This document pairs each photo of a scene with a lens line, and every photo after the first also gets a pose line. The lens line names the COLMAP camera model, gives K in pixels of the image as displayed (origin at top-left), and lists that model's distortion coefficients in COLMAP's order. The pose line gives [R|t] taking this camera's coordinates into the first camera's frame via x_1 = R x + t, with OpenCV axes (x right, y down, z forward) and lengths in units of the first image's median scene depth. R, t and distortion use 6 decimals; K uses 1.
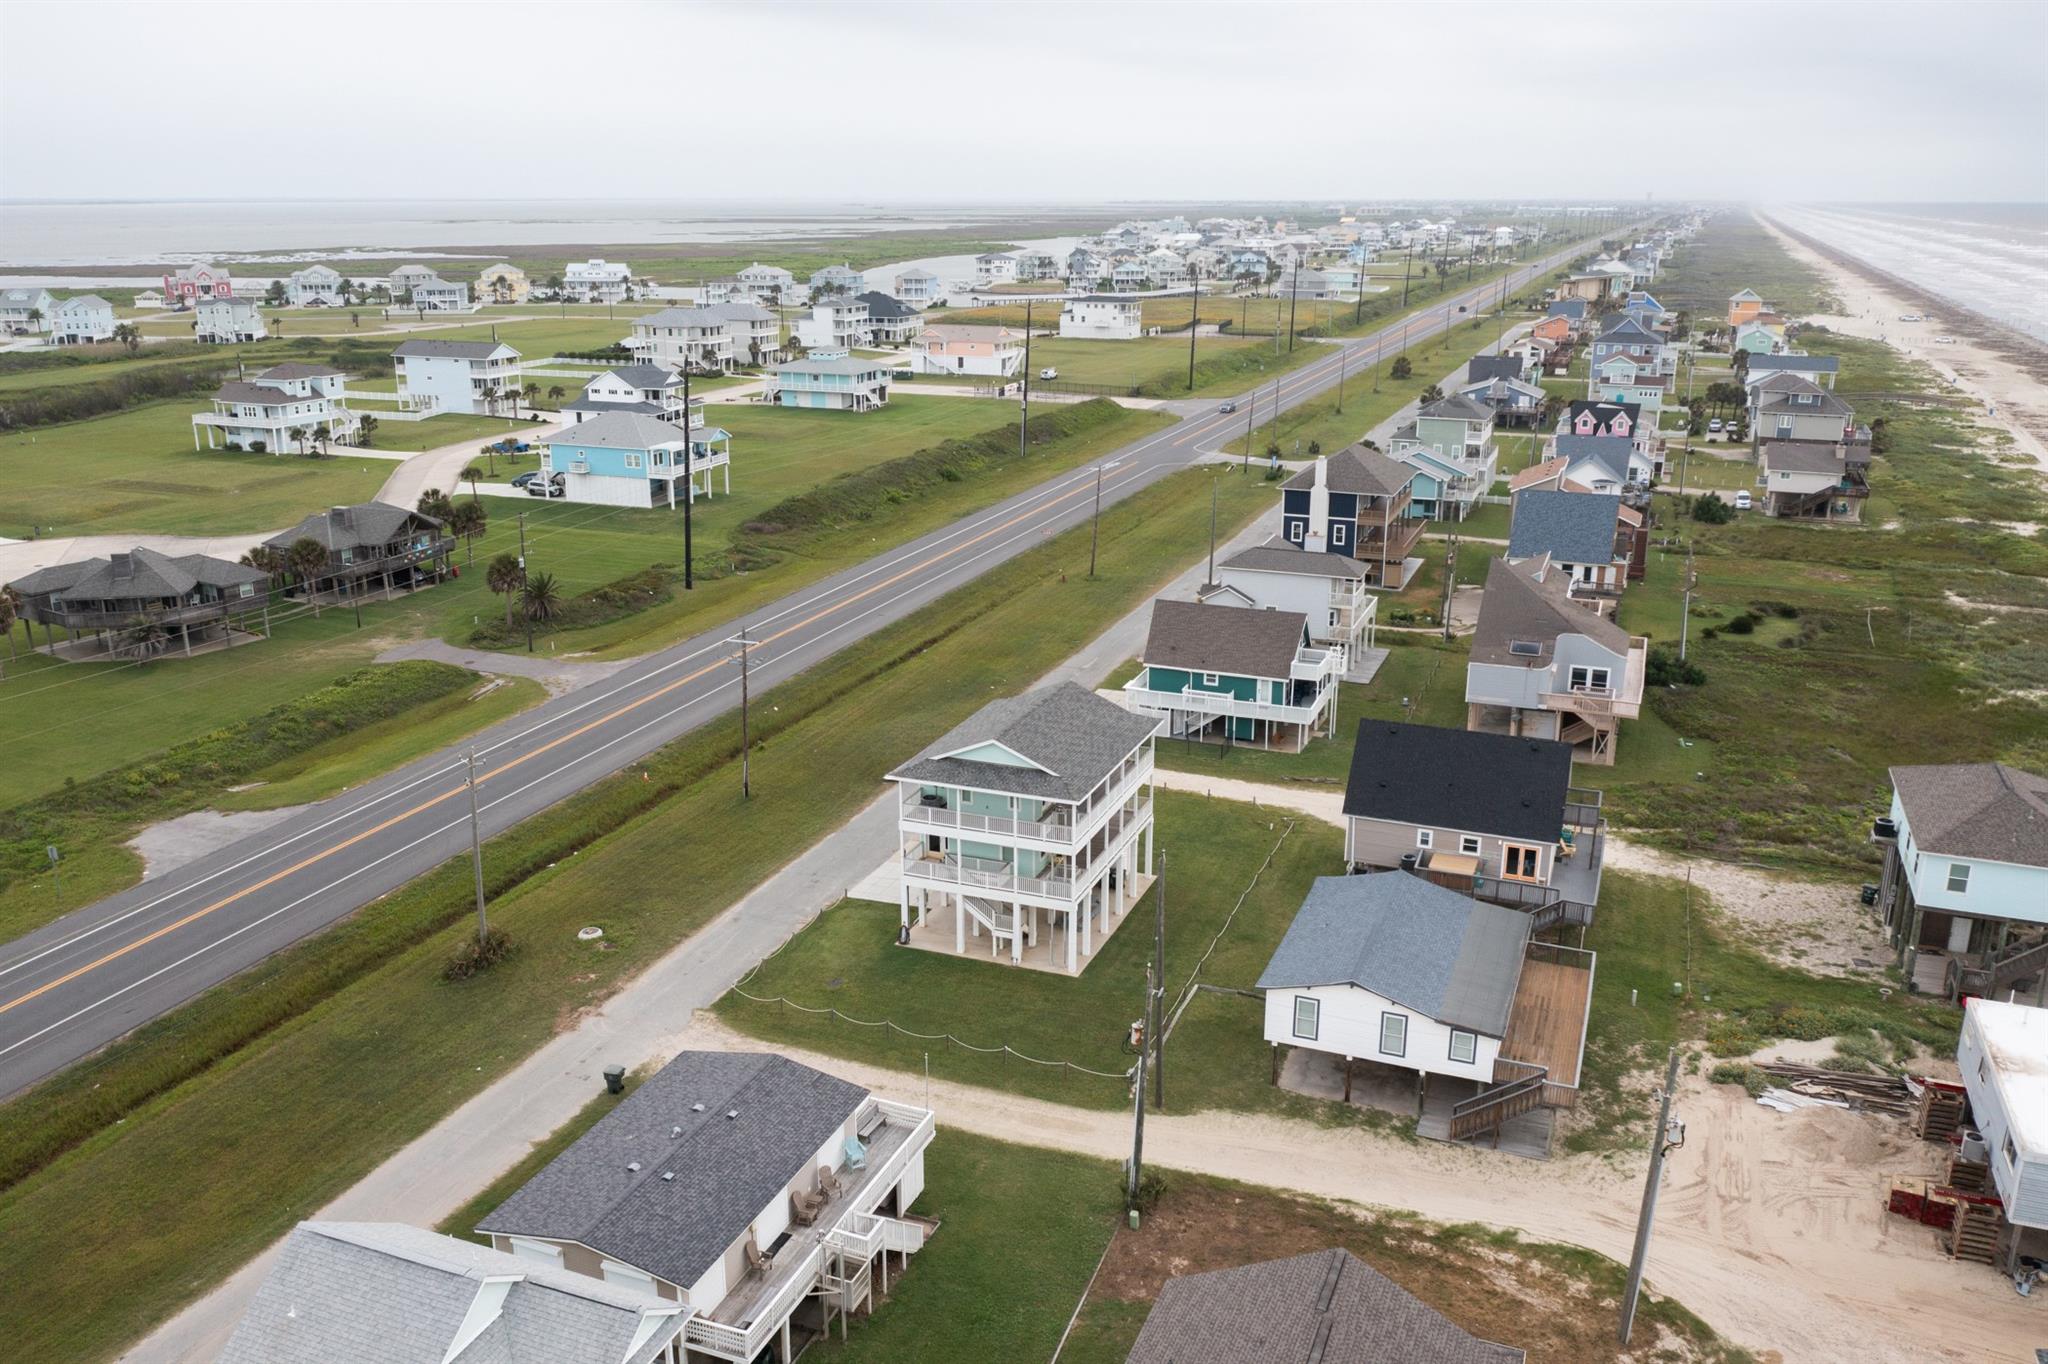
lens RADIAL K [[1615.6, 0, 1024.0], [0, 1615.6, 682.0], [0, 0, 1]] dist [-0.008495, -0.003130]
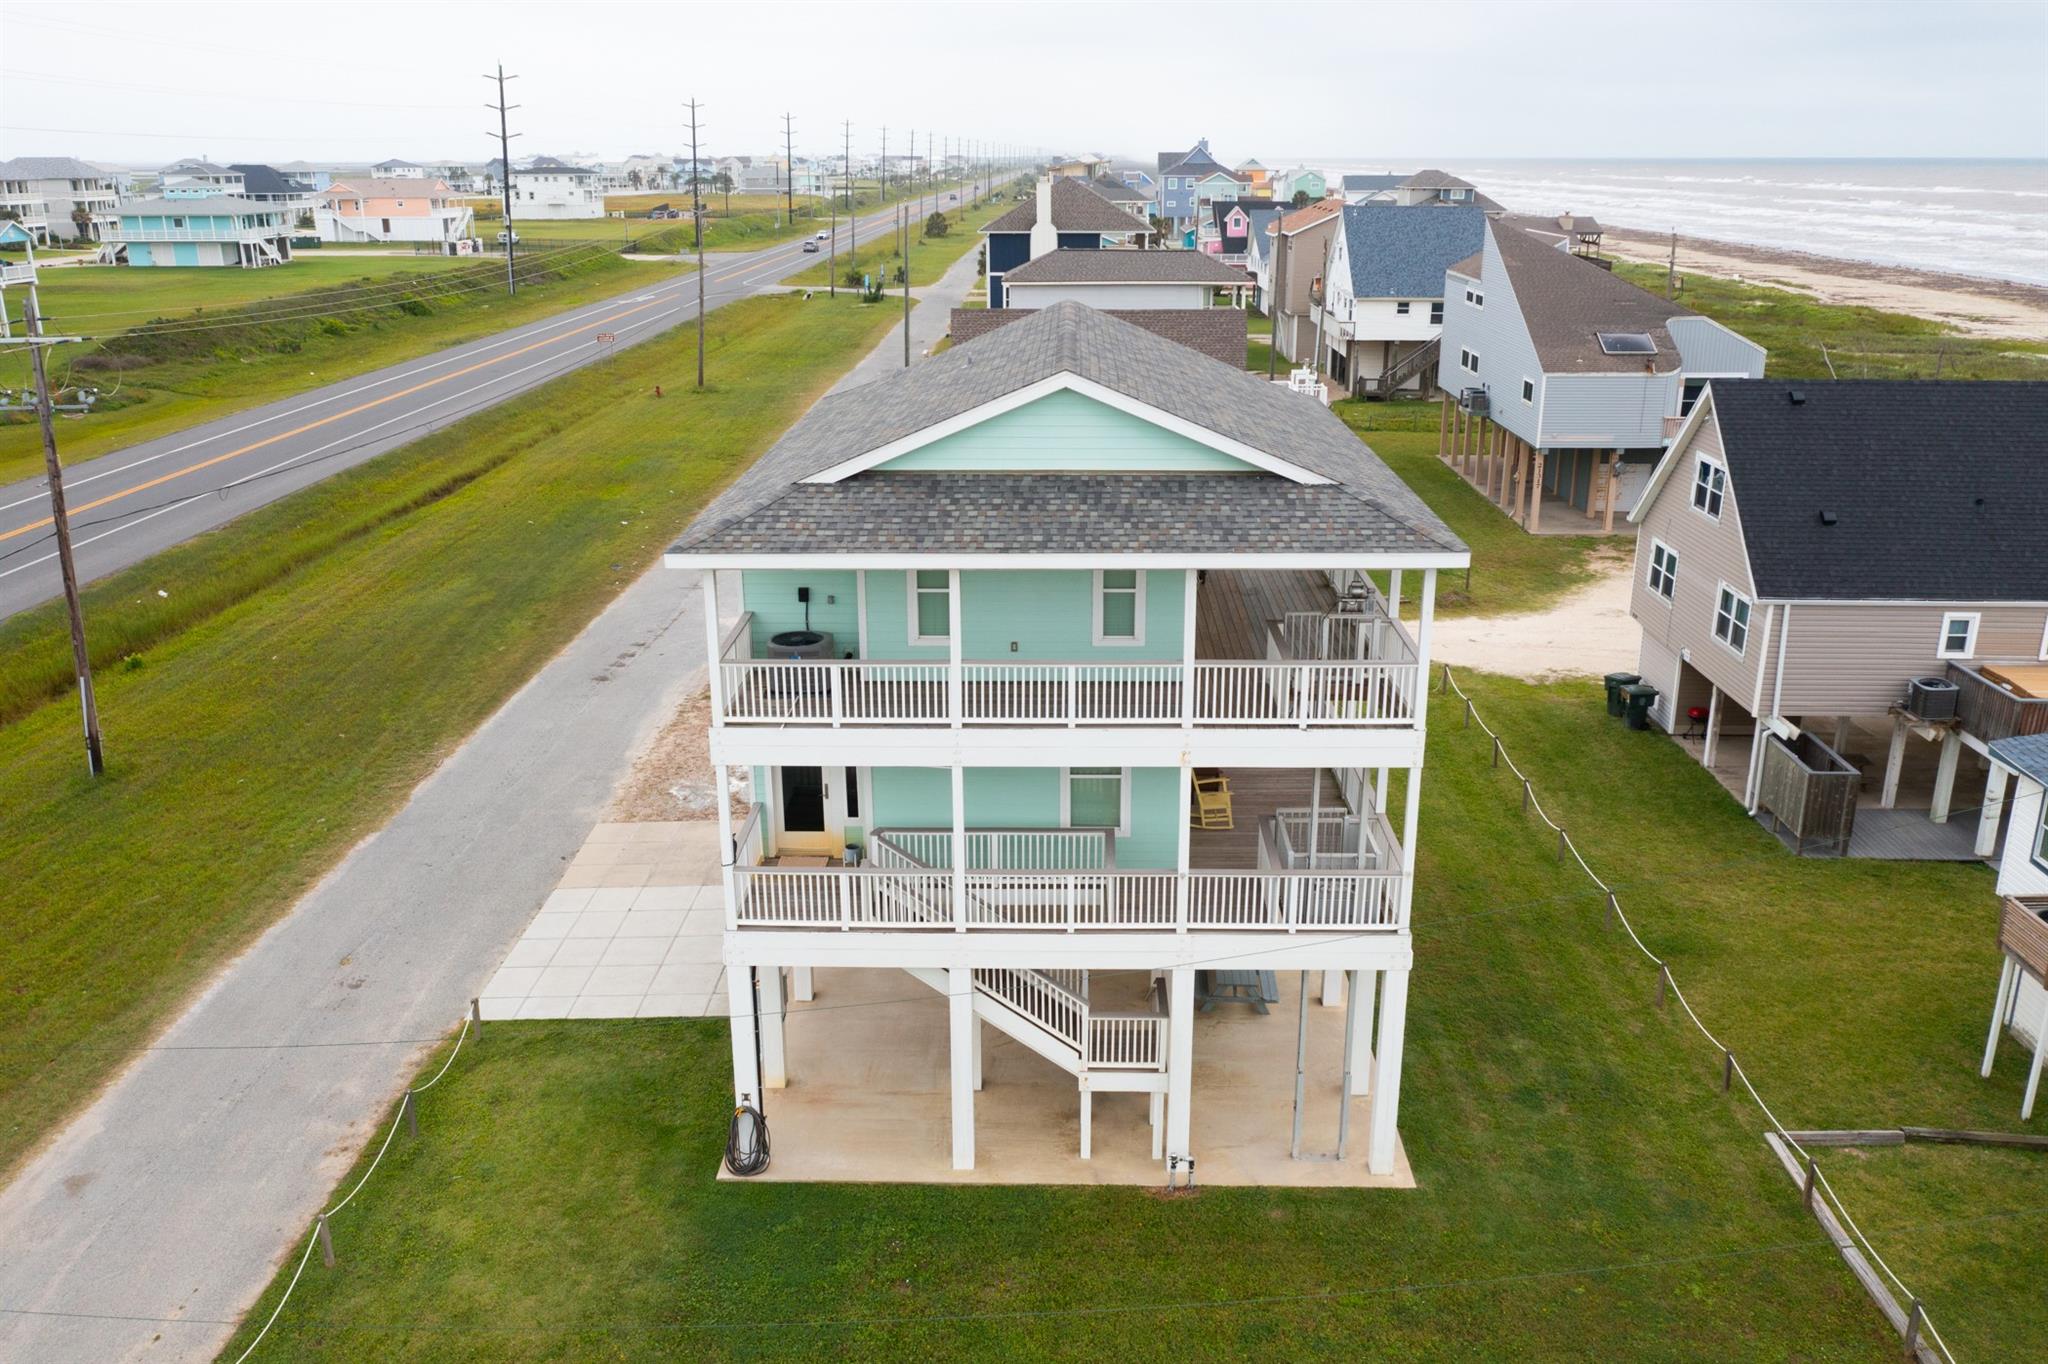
lens RADIAL K [[1616.8, 0, 1024.0], [0, 1616.8, 682.0], [0, 0, 1]] dist [-0.006430, 0.002428]
pose [[0.939313, -0.109328, 0.325175, -0.080446], [0.102149, 0.993999, 0.039124, 0.051382], [-0.327501, -0.003533, 0.944844, 0.517402]]
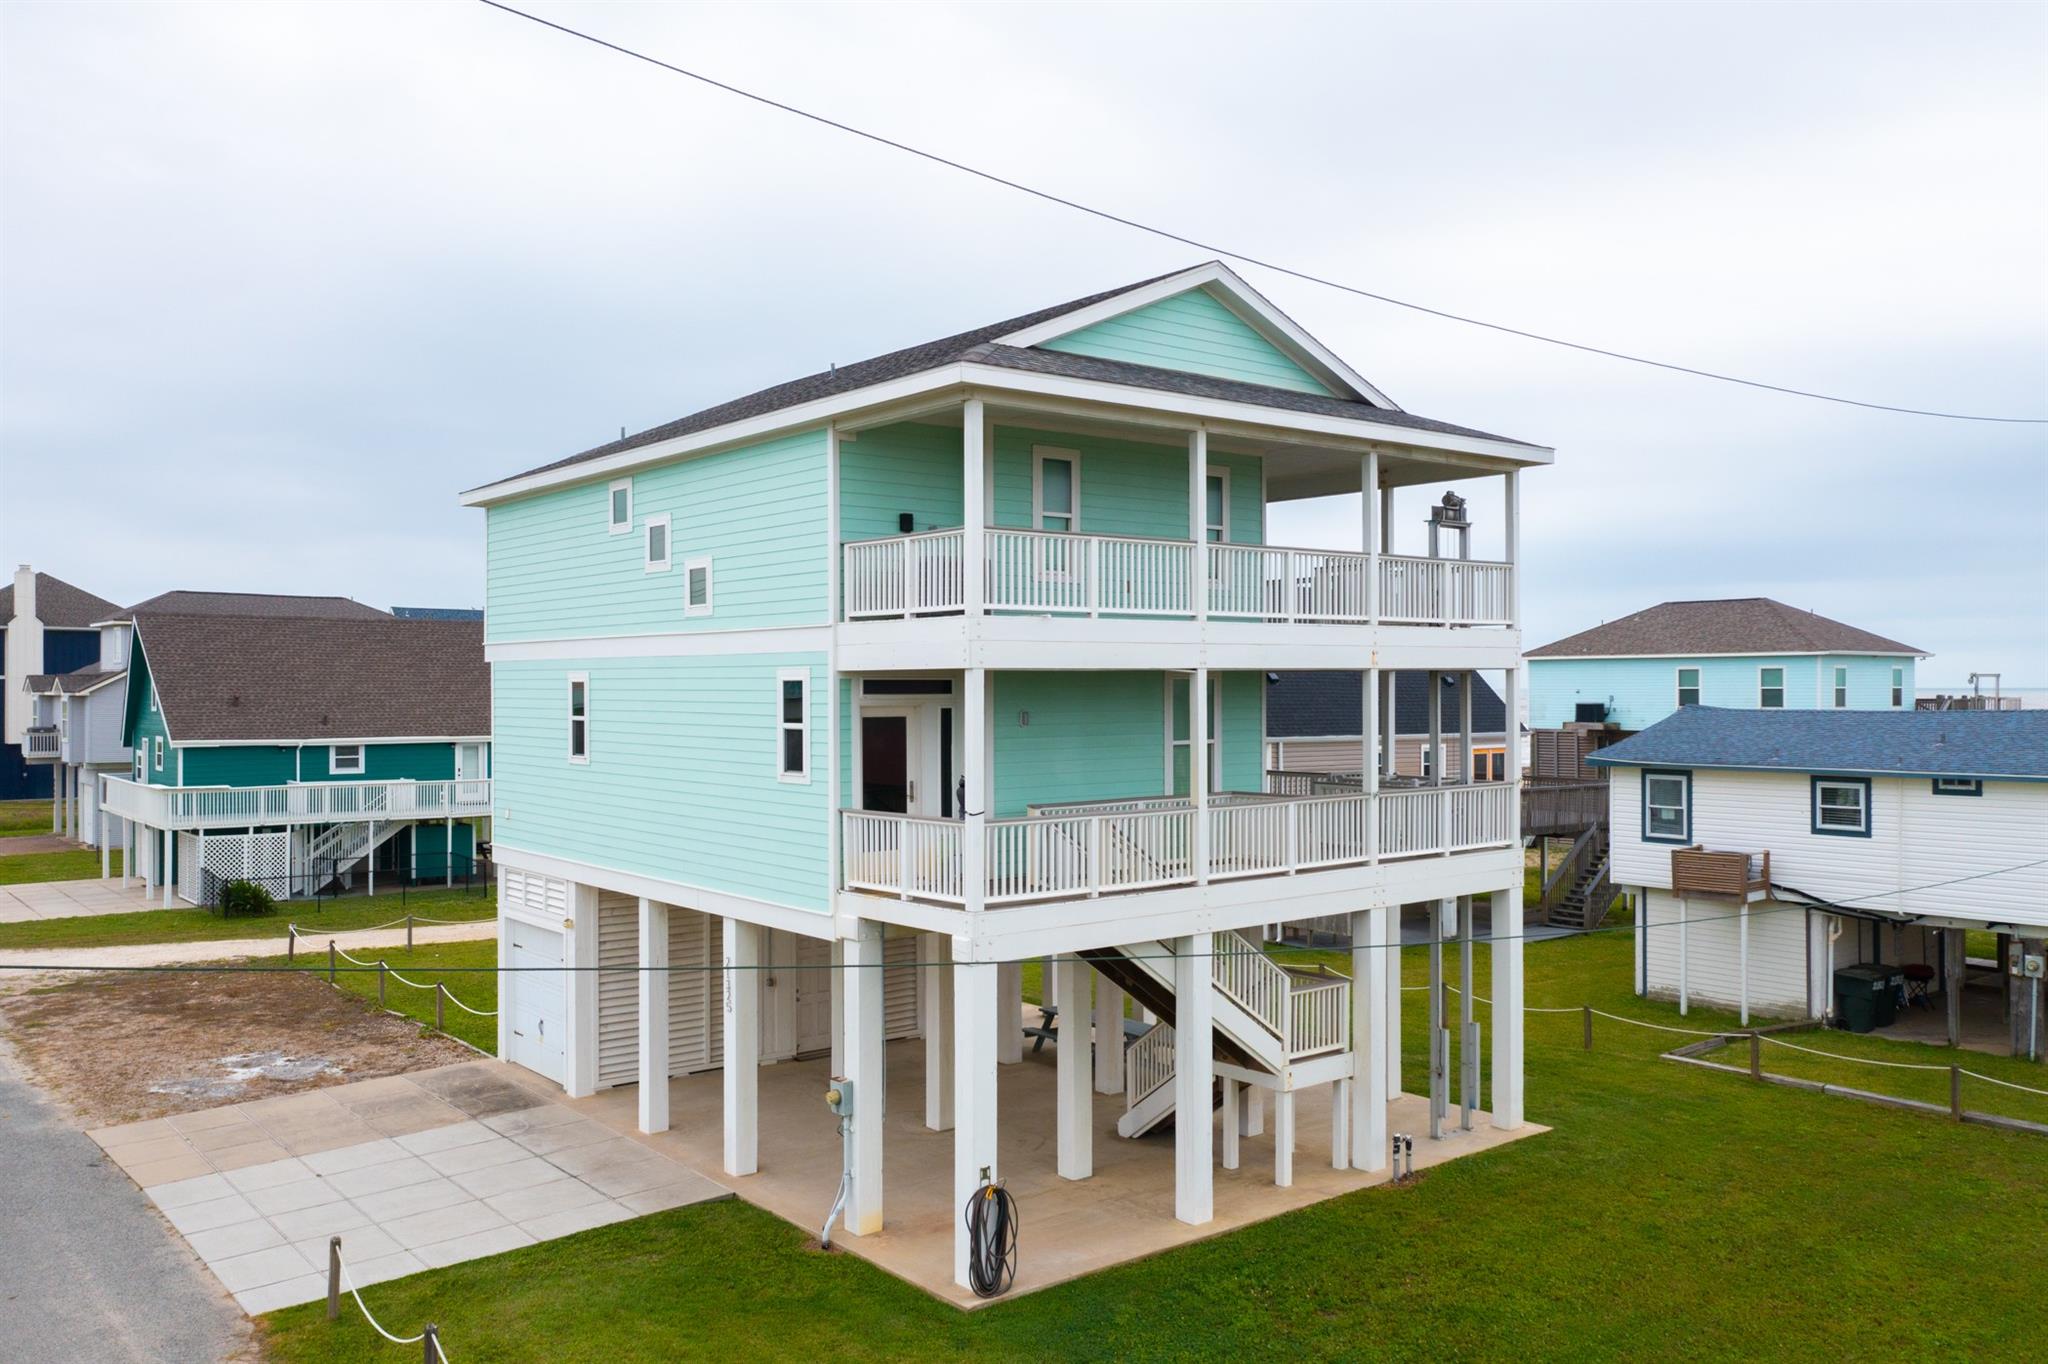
lens RADIAL K [[1615.6, 0, 1024.0], [0, 1615.6, 682.0], [0, 0, 1]] dist [-0.008495, -0.003130]
pose [[0.490045, 0.000624, 0.871697, -0.174305], [0.253281, 0.956754, -0.143073, 0.086956], [-0.834089, 0.290896, 0.468694, 0.636768]]
